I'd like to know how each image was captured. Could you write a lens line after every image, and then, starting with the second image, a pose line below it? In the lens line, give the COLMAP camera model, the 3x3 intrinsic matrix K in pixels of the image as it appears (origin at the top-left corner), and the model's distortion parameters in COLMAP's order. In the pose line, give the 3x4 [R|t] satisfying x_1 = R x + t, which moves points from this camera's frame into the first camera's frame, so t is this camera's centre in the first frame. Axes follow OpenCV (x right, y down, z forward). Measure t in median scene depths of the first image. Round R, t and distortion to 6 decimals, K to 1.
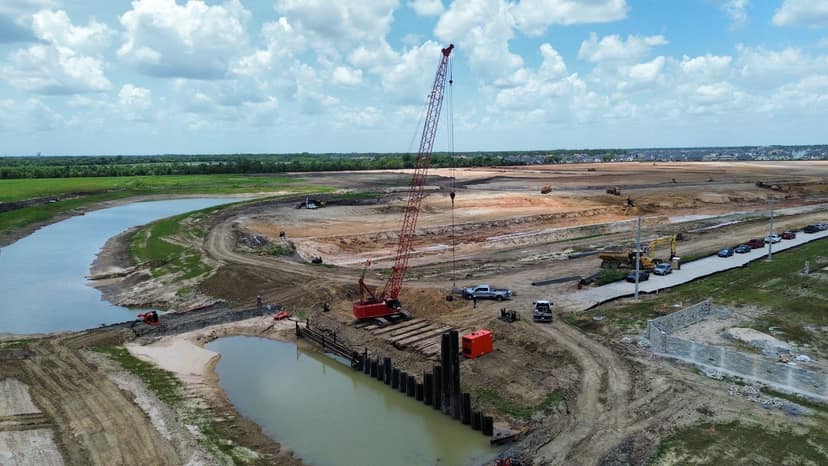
lens RADIAL K [[591.2, 0, 412.2], [0, 591.2, 235.5], [0, 0, 1]] dist [0.060802, -0.060605]
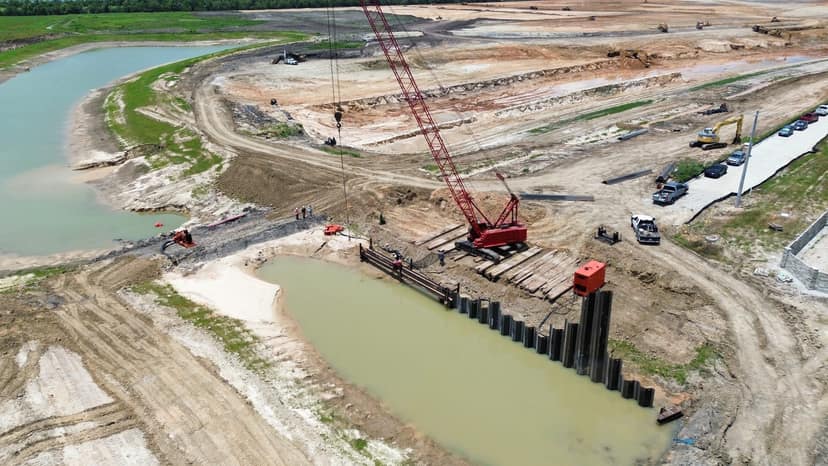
lens RADIAL K [[591.2, 0, 412.8], [0, 591.2, 232.8], [0, 0, 1]] dist [0.060802, -0.060605]
pose [[0.997351, -0.025706, 0.068040, -0.169643], [0.007404, 0.966487, 0.256608, -0.088472], [-0.072356, -0.255425, 0.964118, 0.155455]]
